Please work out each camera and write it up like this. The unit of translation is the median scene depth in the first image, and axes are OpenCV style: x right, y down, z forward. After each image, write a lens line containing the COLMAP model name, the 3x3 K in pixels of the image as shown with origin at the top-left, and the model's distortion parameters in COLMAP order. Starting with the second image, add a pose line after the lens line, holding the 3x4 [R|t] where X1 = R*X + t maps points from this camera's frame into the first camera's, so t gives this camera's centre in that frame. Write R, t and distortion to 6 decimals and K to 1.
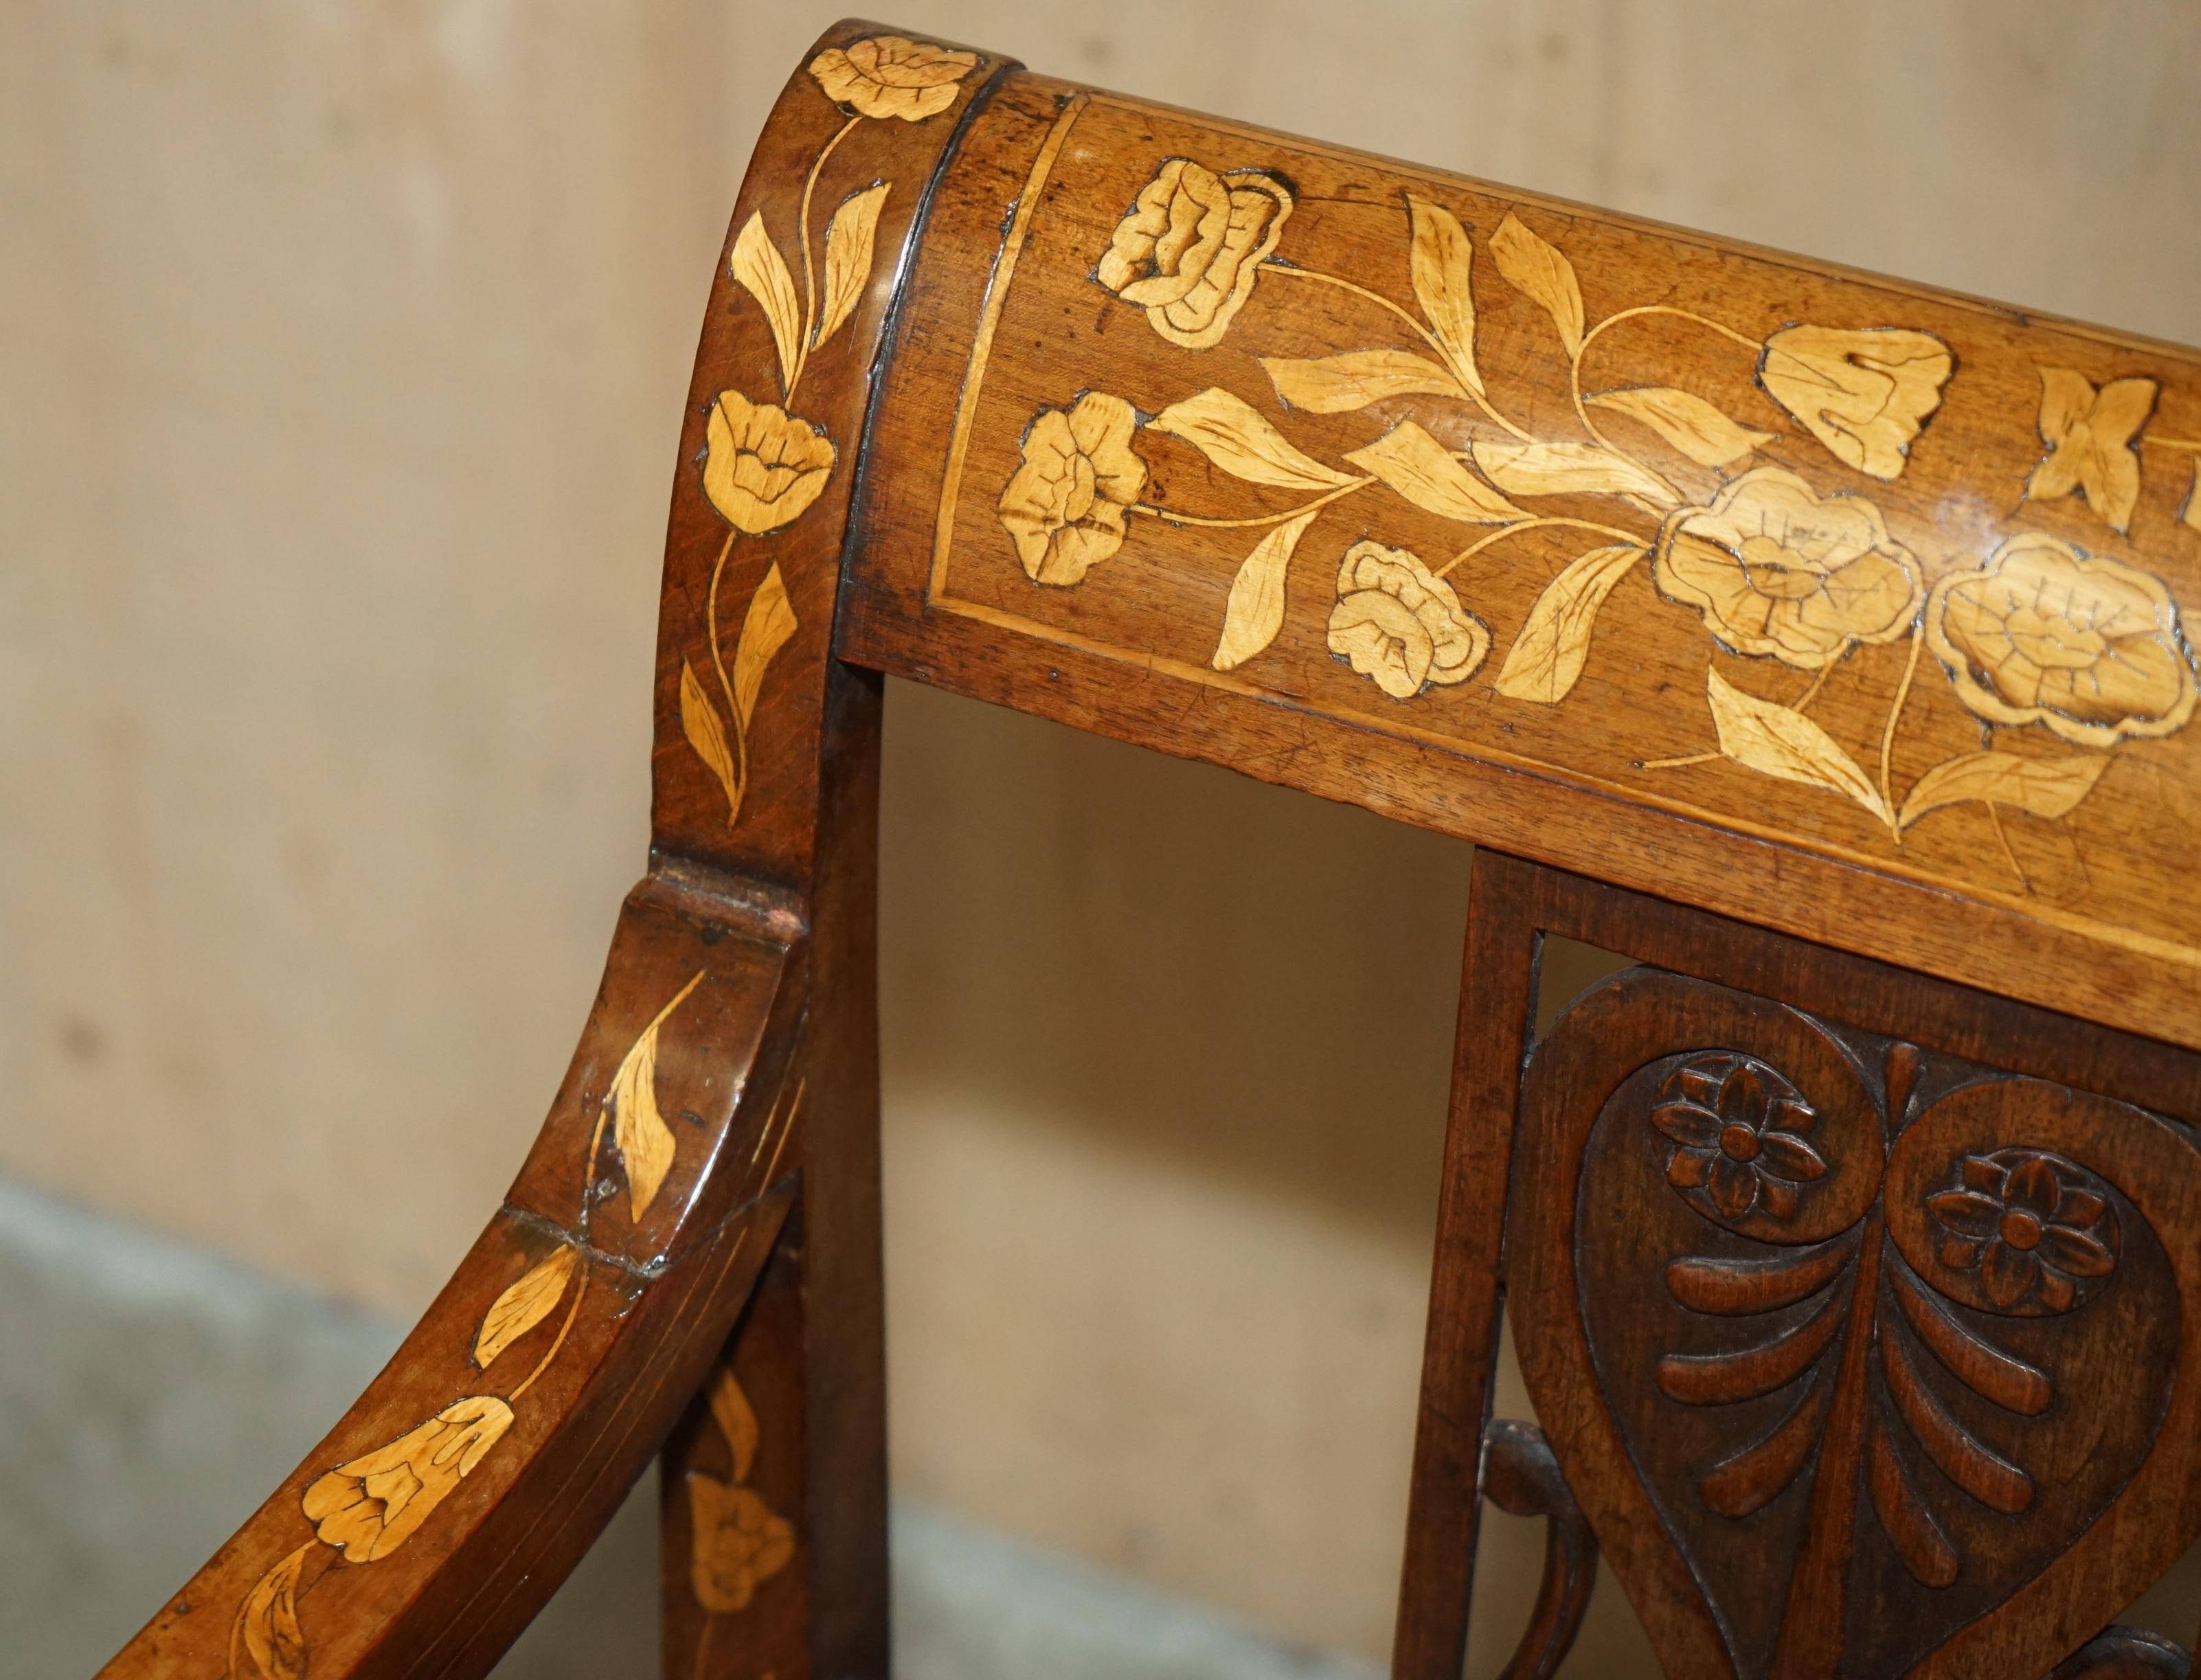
lens RADIAL K [[5455.8, 0, 828.3], [0, 5455.8, 840.9], [0, 0, 1]] dist [-0.039336, 0.000000]
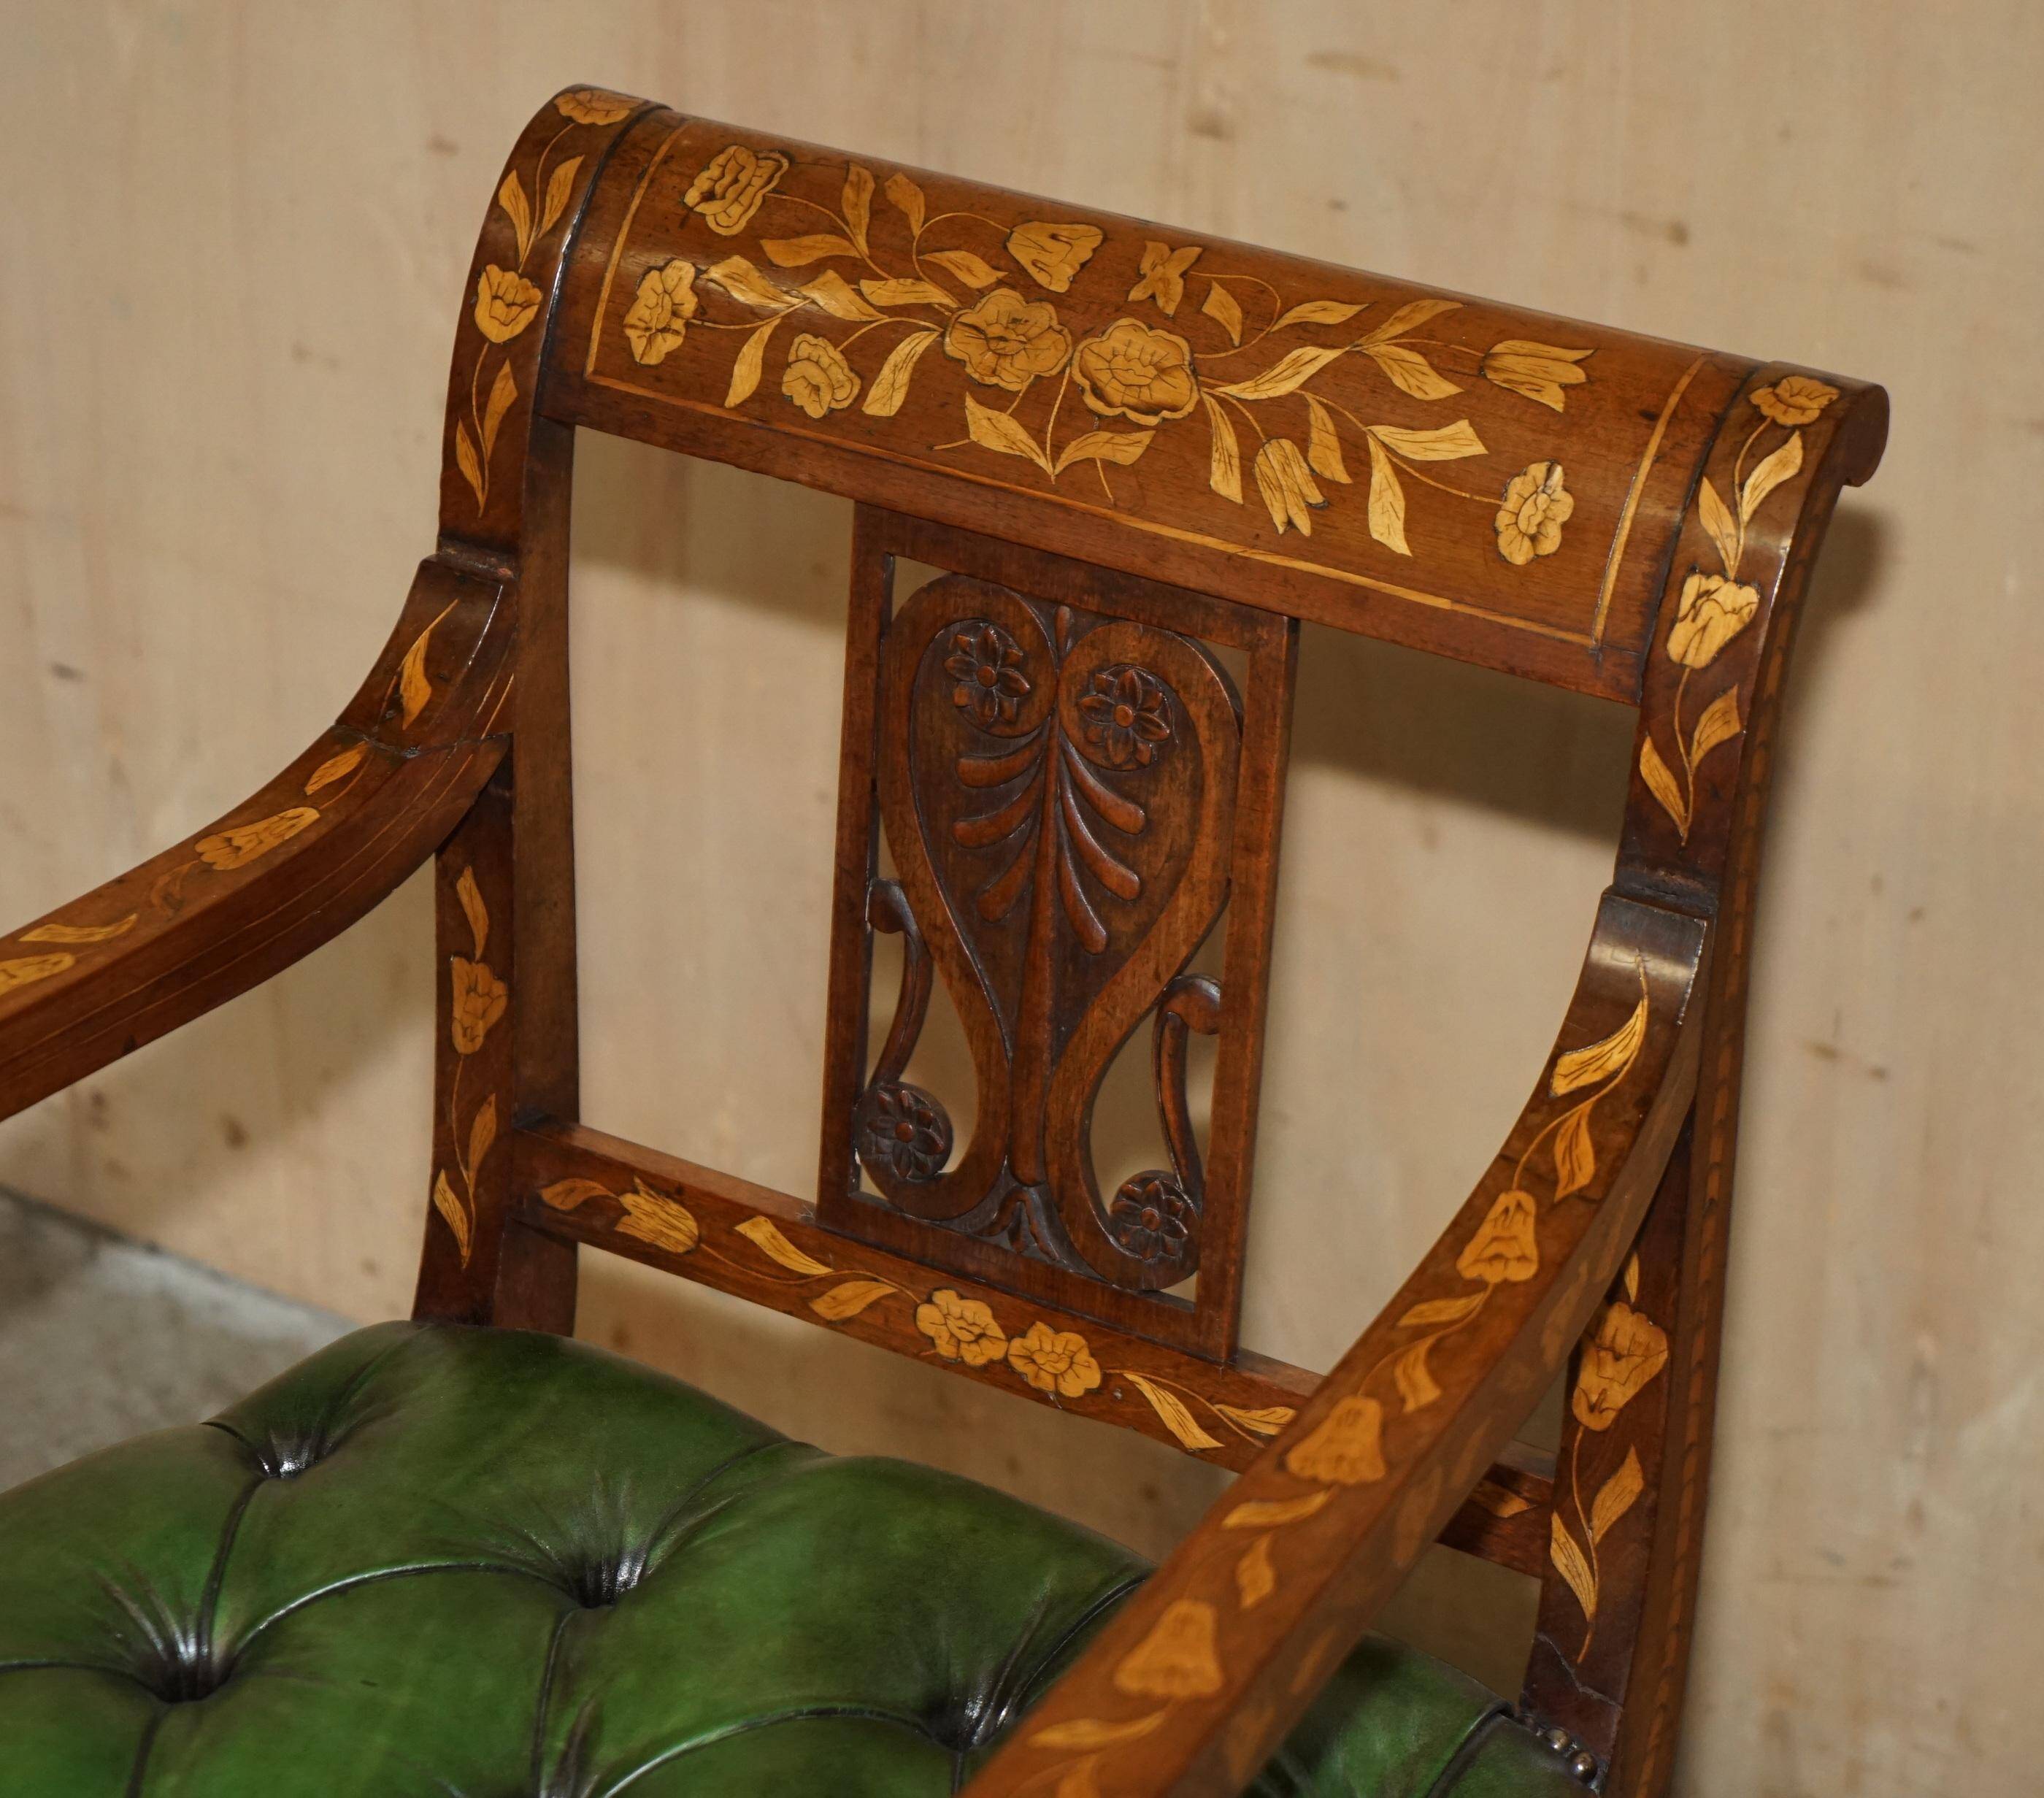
lens RADIAL K [[5799.1, 0, 939.4], [0, 5799.1, 919.6], [0, 0, 1]] dist [-0.022003, 0.000000]
pose [[0.994401, 0.072844, -0.076557, 0.304410], [-0.085537, 0.980243, -0.178343, 0.479612], [0.062053, 0.183893, 0.980986, -0.879274]]
